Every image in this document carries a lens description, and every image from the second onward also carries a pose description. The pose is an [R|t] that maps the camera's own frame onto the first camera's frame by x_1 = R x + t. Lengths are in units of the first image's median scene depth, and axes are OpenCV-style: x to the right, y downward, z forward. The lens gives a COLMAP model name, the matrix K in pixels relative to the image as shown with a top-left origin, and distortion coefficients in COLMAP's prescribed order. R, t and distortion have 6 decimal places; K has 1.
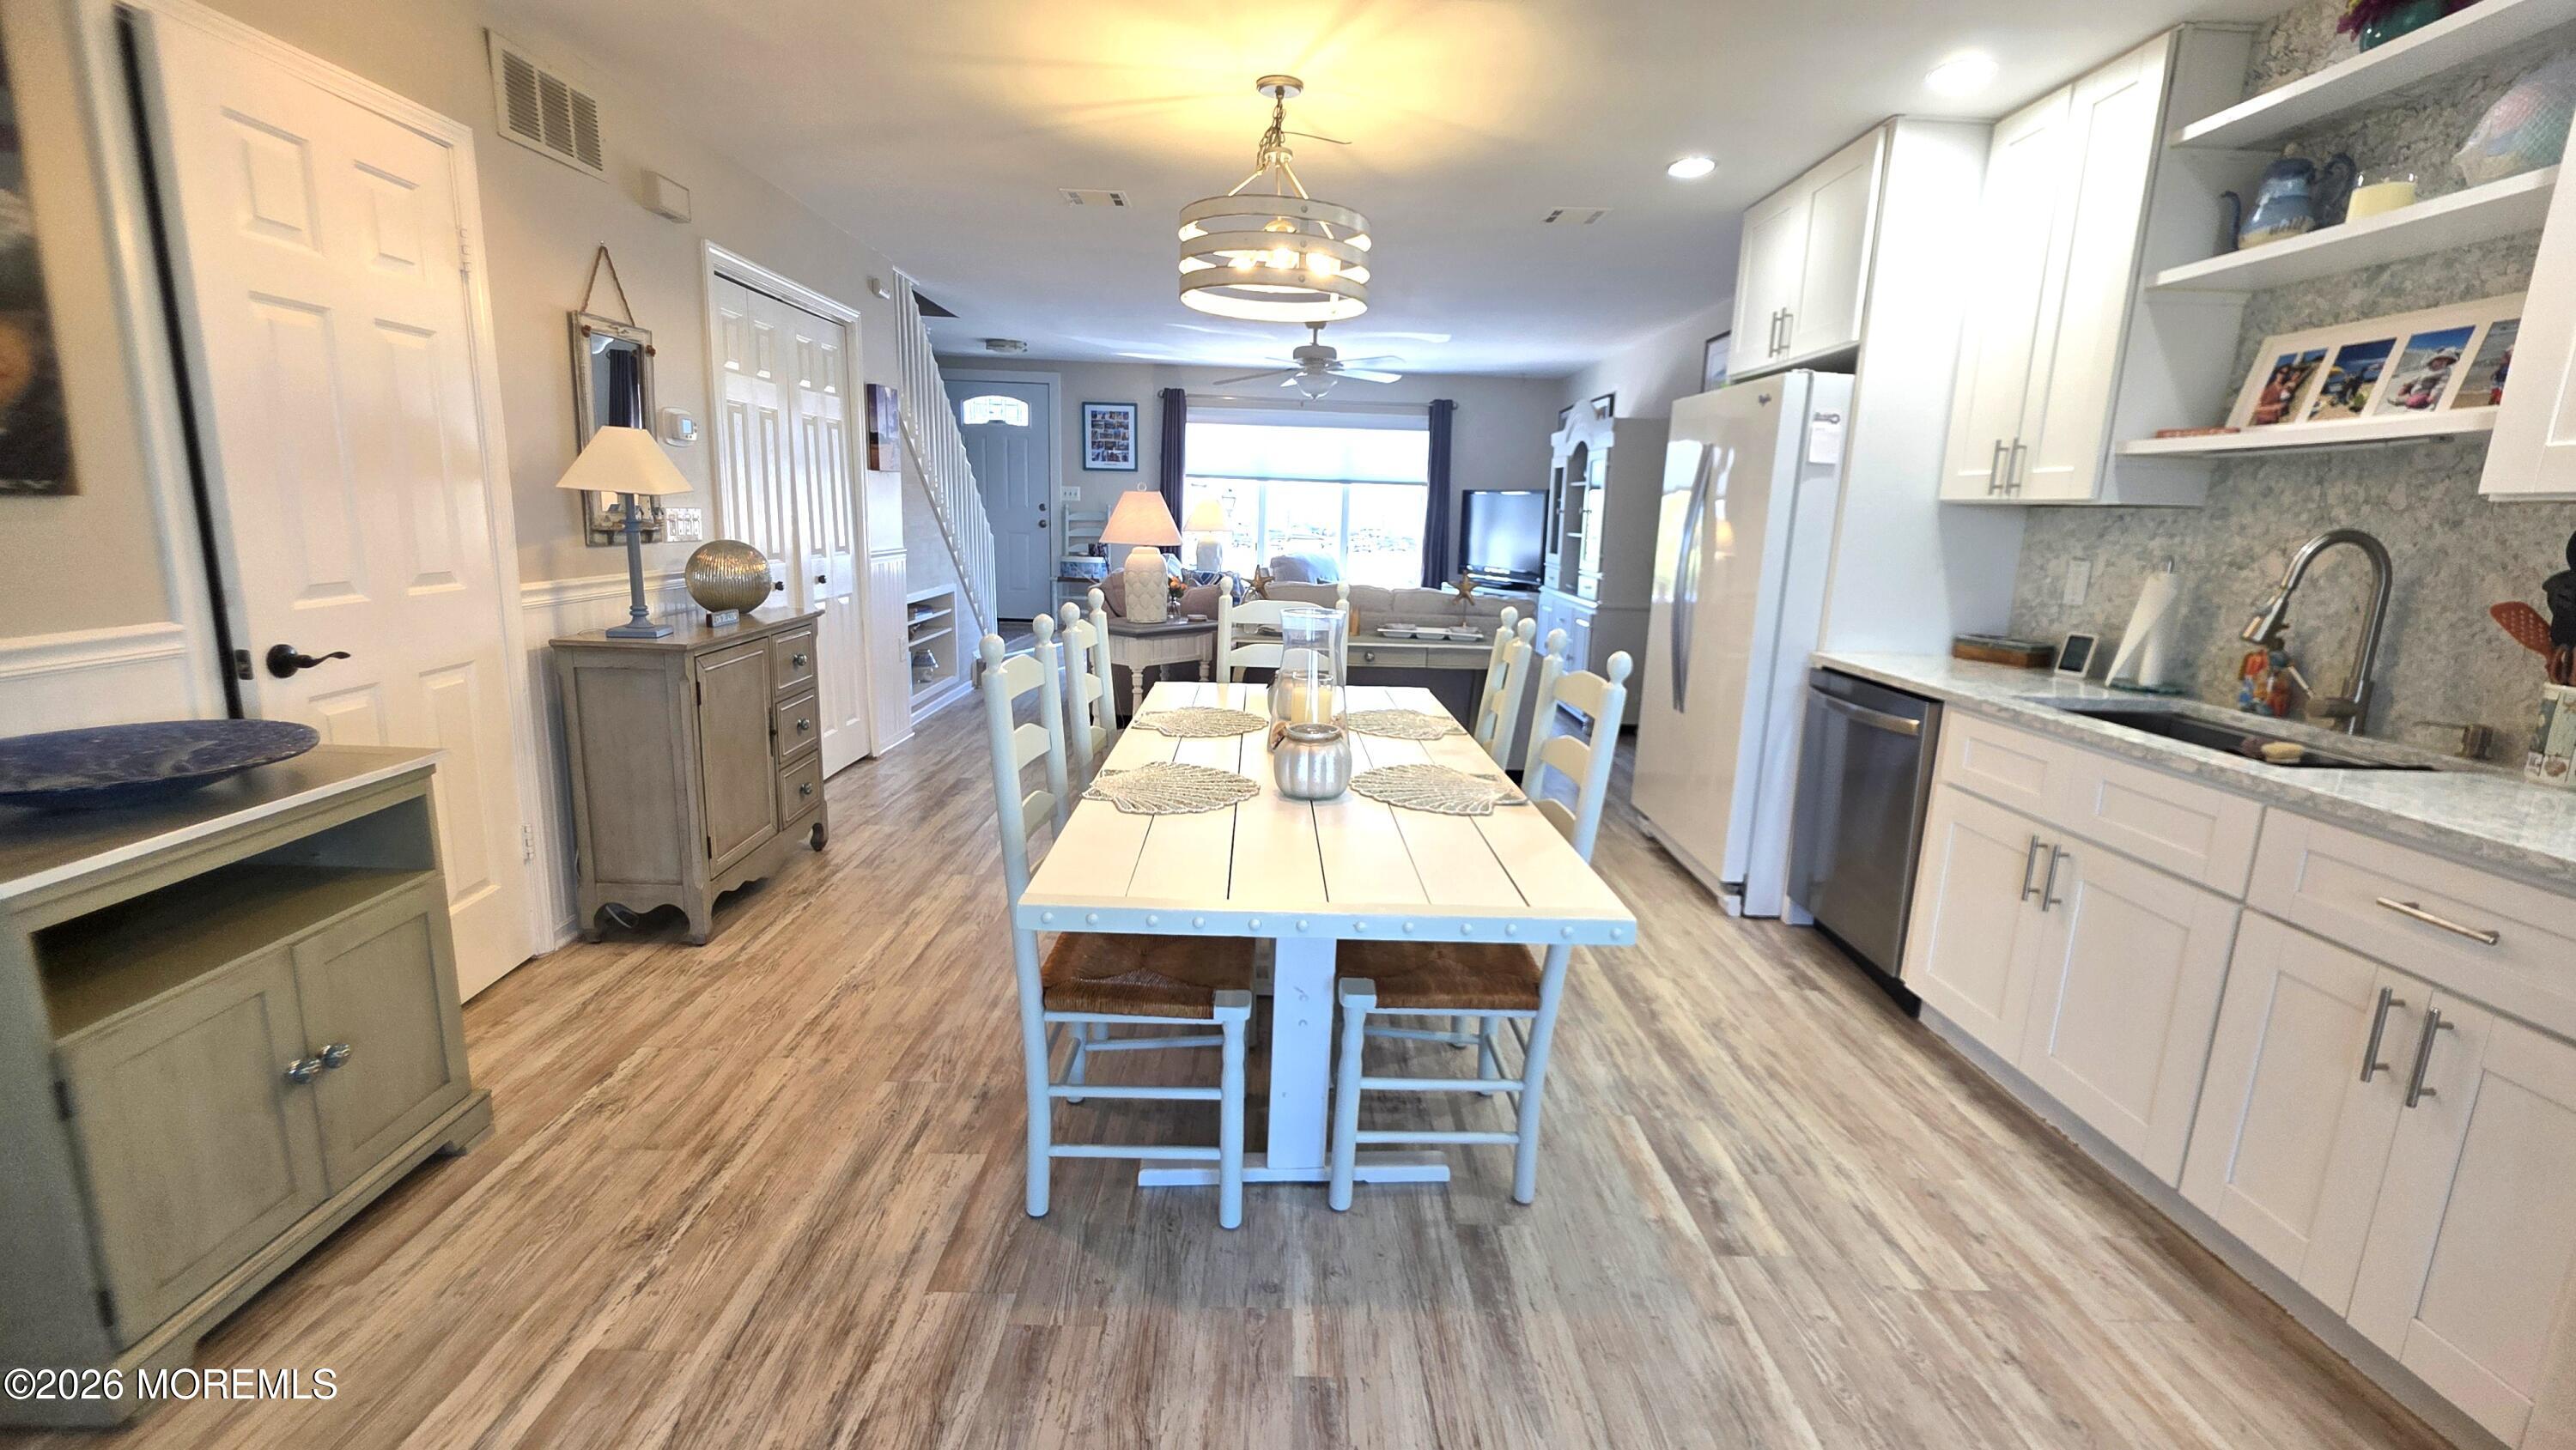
lens RADIAL K [[1034.1, 0, 1296.3], [0, 1034.1, 705.6], [0, 0, 1]] dist [-0.001016, 0.000659]
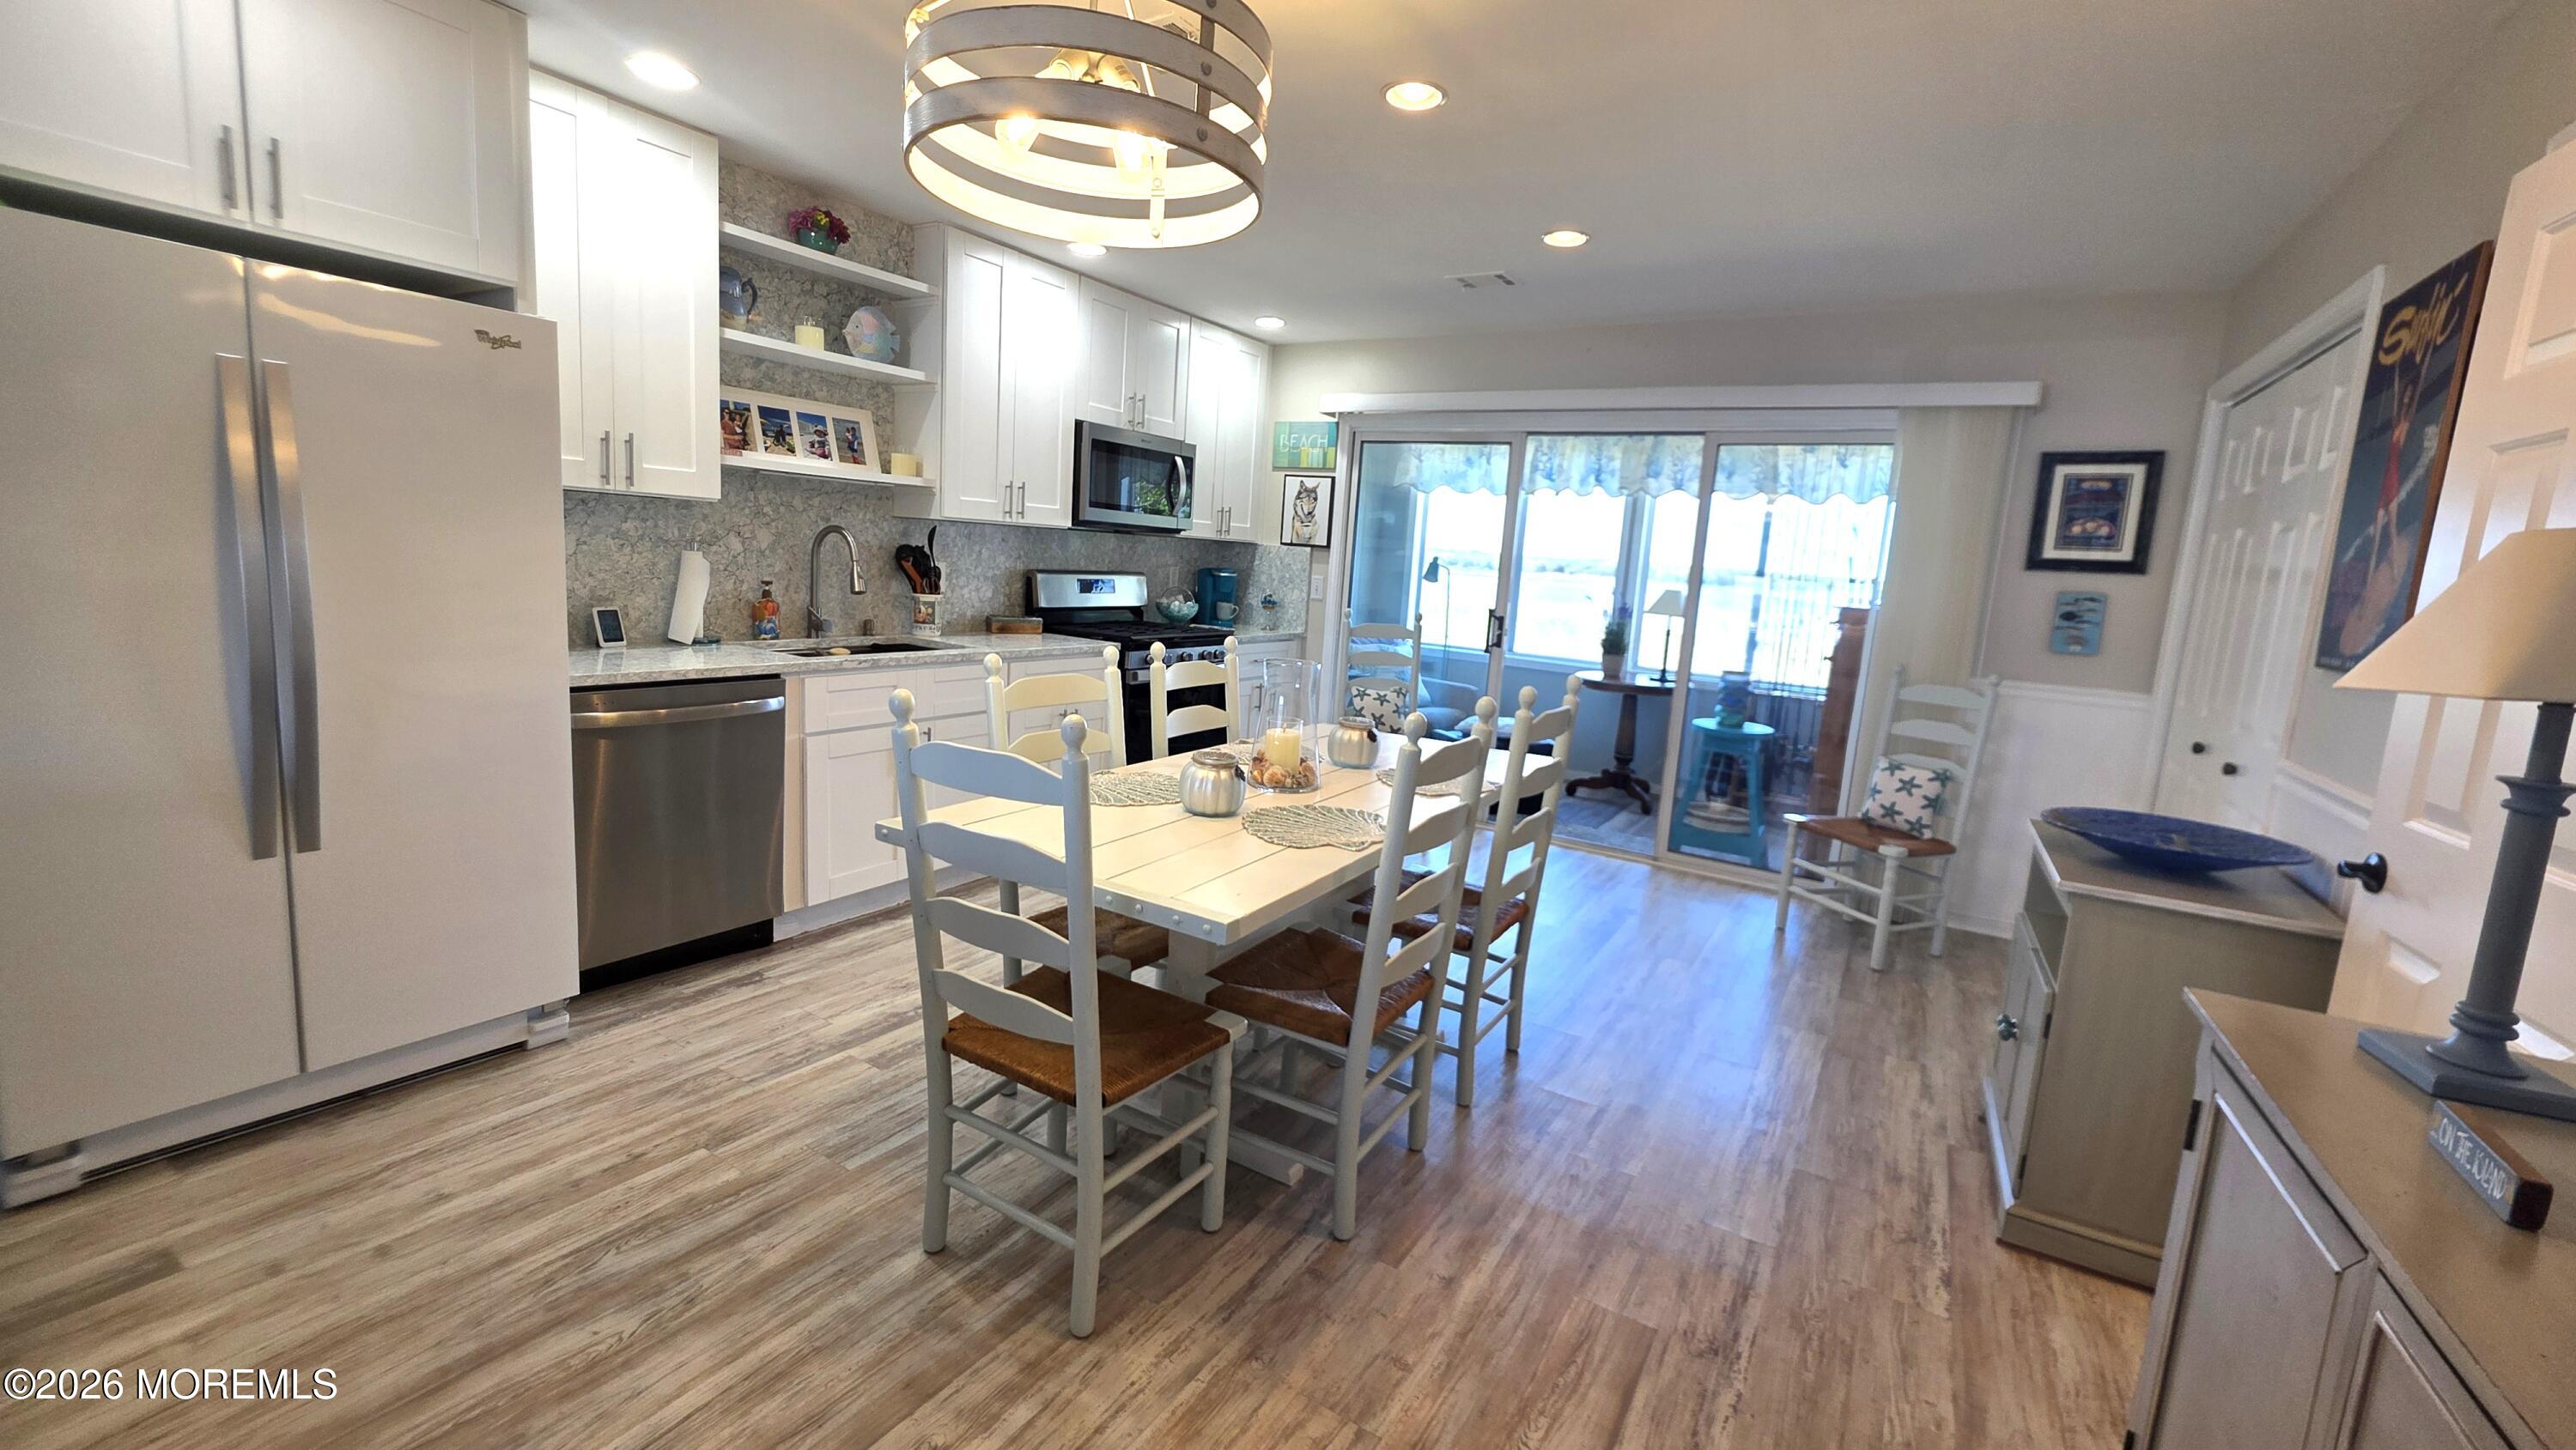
lens RADIAL K [[1034.1, 0, 1299.5], [0, 1034.1, 707.8], [0, 0, 1]] dist [-0.001016, 0.000659]
pose [[-0.842325, -0.169459, 0.511637, -0.449075], [0.003623, 0.947485, 0.319780, -0.314145], [-0.538958, 0.271212, -0.797476, 1.483446]]
